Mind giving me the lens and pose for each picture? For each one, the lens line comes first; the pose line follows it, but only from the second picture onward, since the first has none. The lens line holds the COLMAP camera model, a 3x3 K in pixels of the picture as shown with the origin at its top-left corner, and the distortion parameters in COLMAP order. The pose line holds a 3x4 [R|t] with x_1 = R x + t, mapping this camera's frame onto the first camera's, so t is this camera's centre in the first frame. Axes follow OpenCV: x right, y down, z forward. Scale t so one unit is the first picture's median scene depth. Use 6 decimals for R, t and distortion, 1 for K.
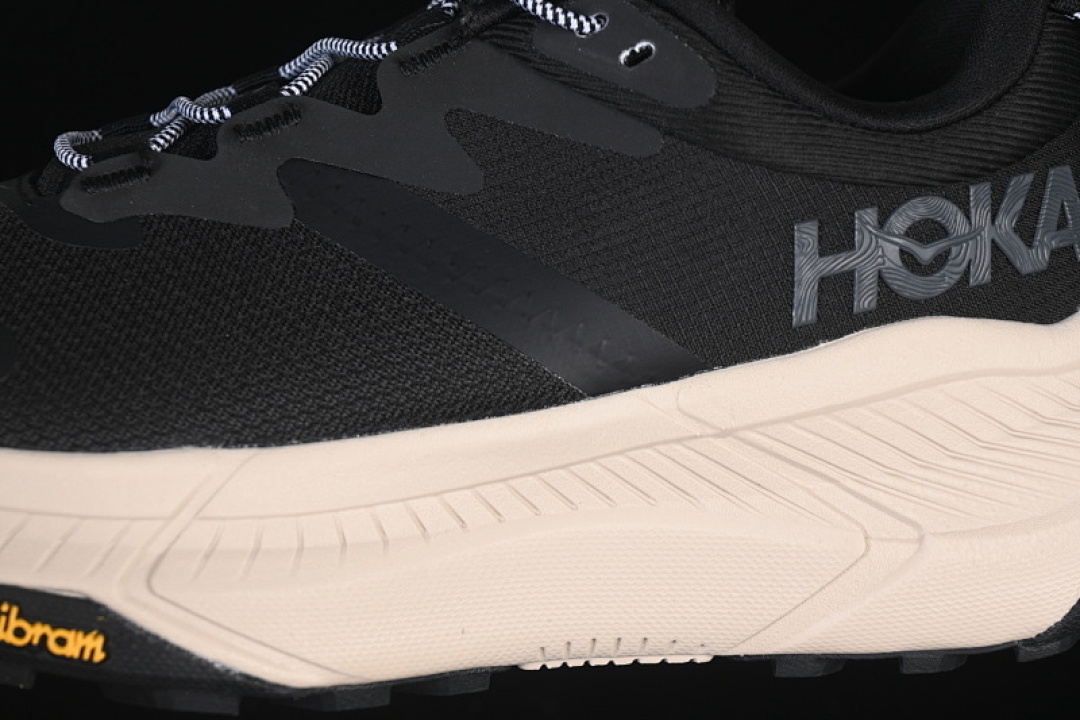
lens RADIAL K [[2345.9, 0, 548.1], [0, 2345.9, 356.2], [0, 0, 1]] dist [-0.092913, 0.000000]
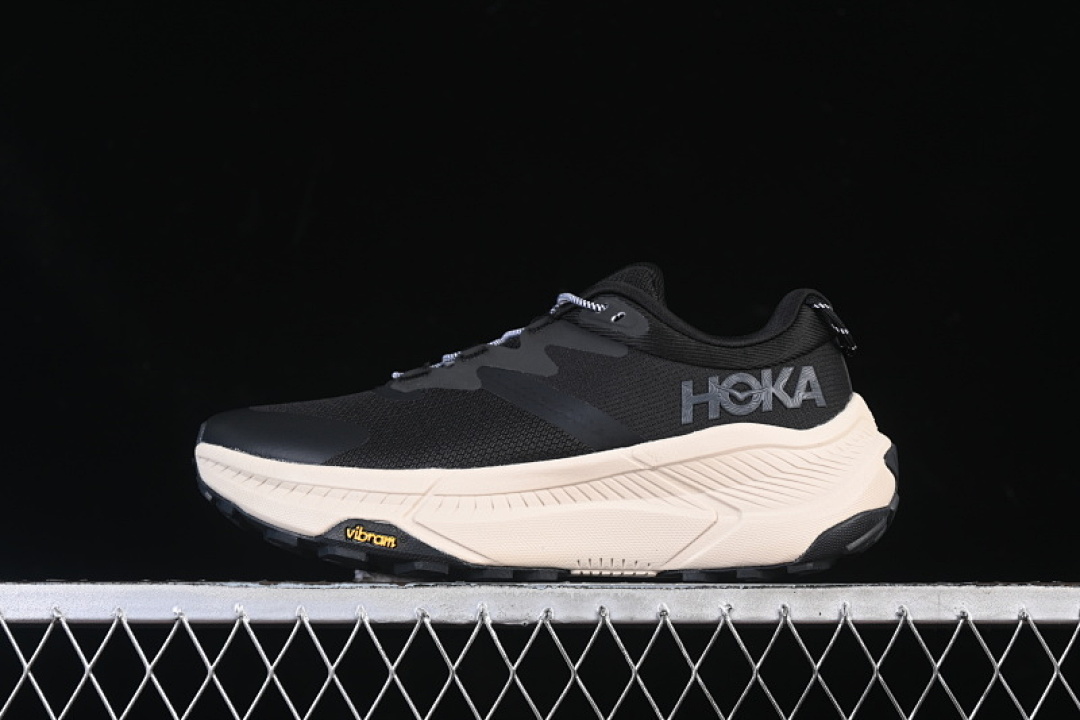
lens RADIAL K [[2345.9, 0, 537.6], [0, 2345.9, 360.8], [0, 0, 1]] dist [-0.092913, 0.000000]
pose [[0.978517, -0.033464, -0.203433, 0.450031], [-0.026962, 0.957493, -0.287193, 0.618846], [0.204396, 0.286509, 0.936021, -1.299480]]
